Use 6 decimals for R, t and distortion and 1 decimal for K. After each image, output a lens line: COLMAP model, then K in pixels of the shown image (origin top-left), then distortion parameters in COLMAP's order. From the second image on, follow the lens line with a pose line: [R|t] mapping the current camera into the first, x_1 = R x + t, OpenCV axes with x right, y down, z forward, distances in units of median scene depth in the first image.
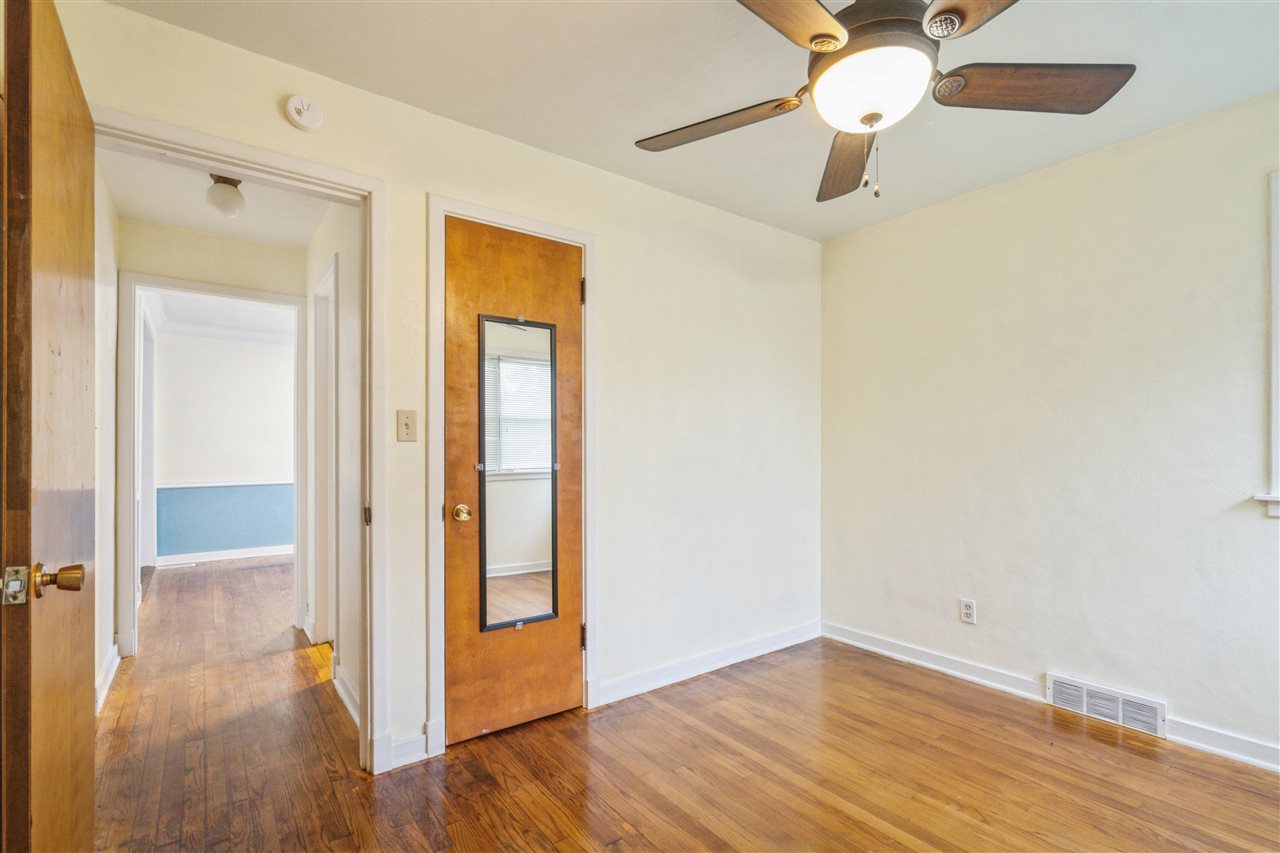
lens RADIAL K [[590.0, 0, 640.3], [0, 590.0, 435.7], [0, 0, 1]] dist [-0.000902, -0.000167]
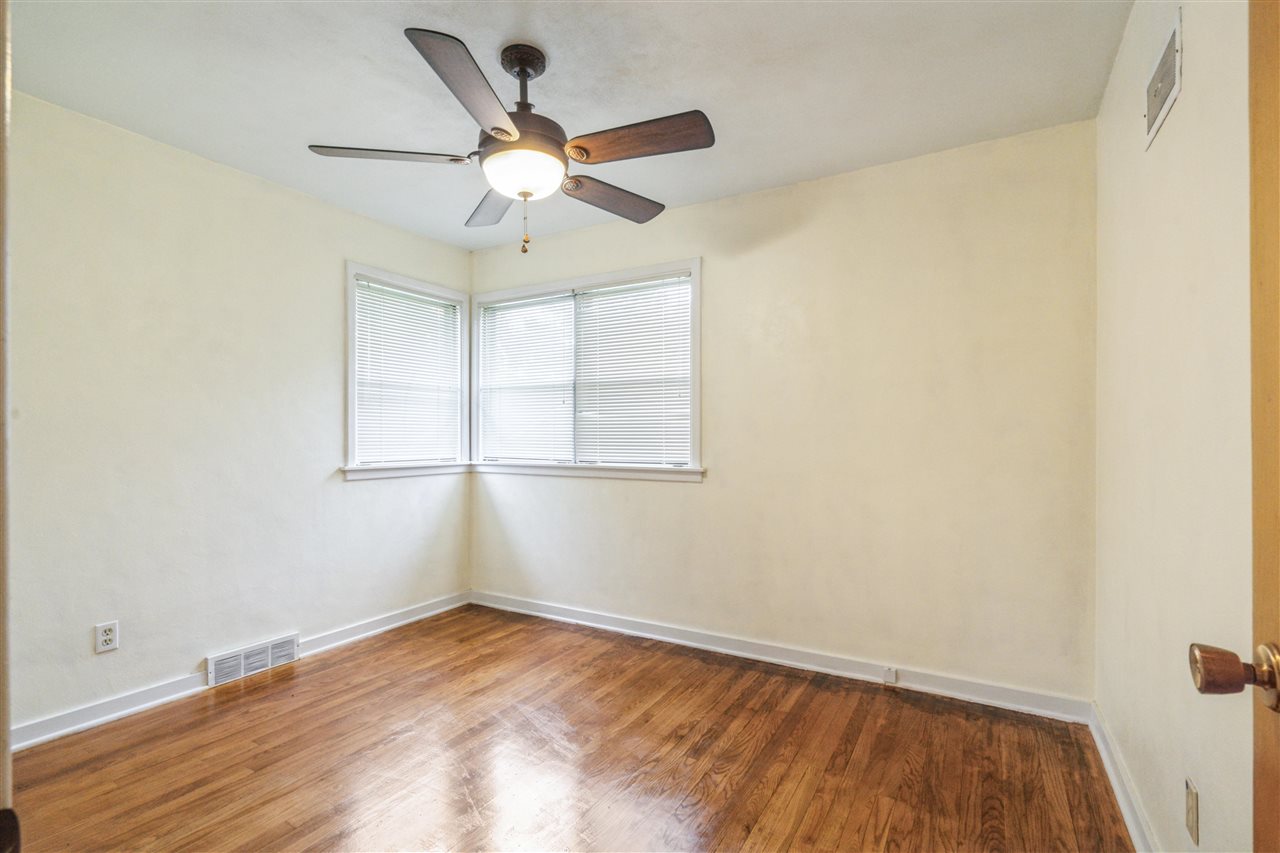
lens RADIAL K [[590.0, 0, 640.0], [0, 590.0, 431.3], [0, 0, 1]] dist [-0.000902, -0.000167]
pose [[-0.389220, 0.009943, 0.921091, -0.579008], [-0.019546, 0.999627, -0.019050, 0.020265], [-0.920938, -0.025418, -0.388880, 0.787051]]
